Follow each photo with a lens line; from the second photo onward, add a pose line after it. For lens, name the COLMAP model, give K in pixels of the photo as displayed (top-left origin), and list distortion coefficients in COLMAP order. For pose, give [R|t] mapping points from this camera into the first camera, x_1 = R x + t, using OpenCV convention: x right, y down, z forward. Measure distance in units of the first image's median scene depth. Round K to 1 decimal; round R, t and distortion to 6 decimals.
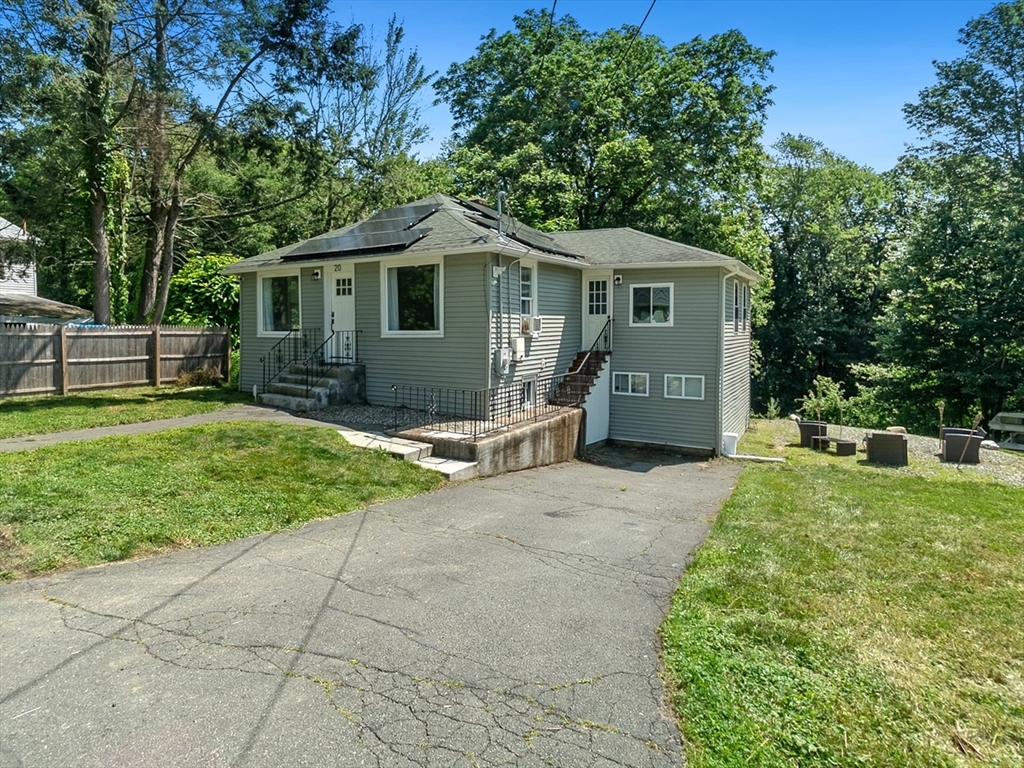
lens RADIAL K [[609.5, 0, 463.0], [0, 609.5, 316.1], [0, 0, 1]] dist [0.000482, 0.000255]
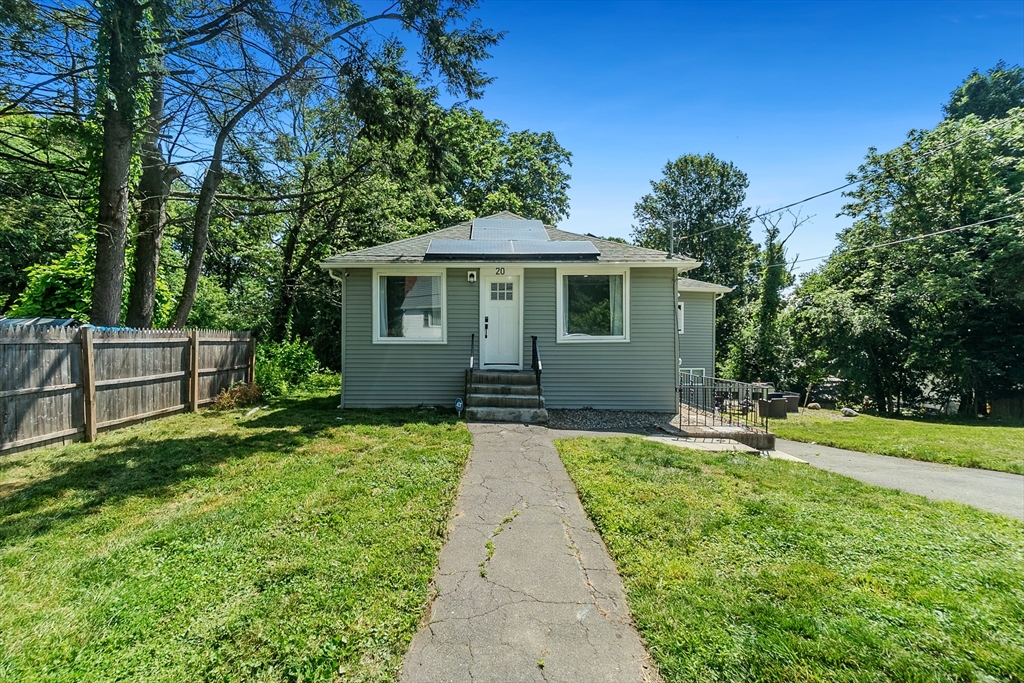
lens RADIAL K [[449.4, 0, 499.8], [0, 449.4, 333.6], [0, 0, 1]] dist [0.001012, 0.000564]
pose [[0.822549, 0.005226, 0.568671, -0.575426], [-0.012015, 0.999894, 0.008190, 0.013193], [-0.568568, -0.013569, 0.822525, 0.390079]]
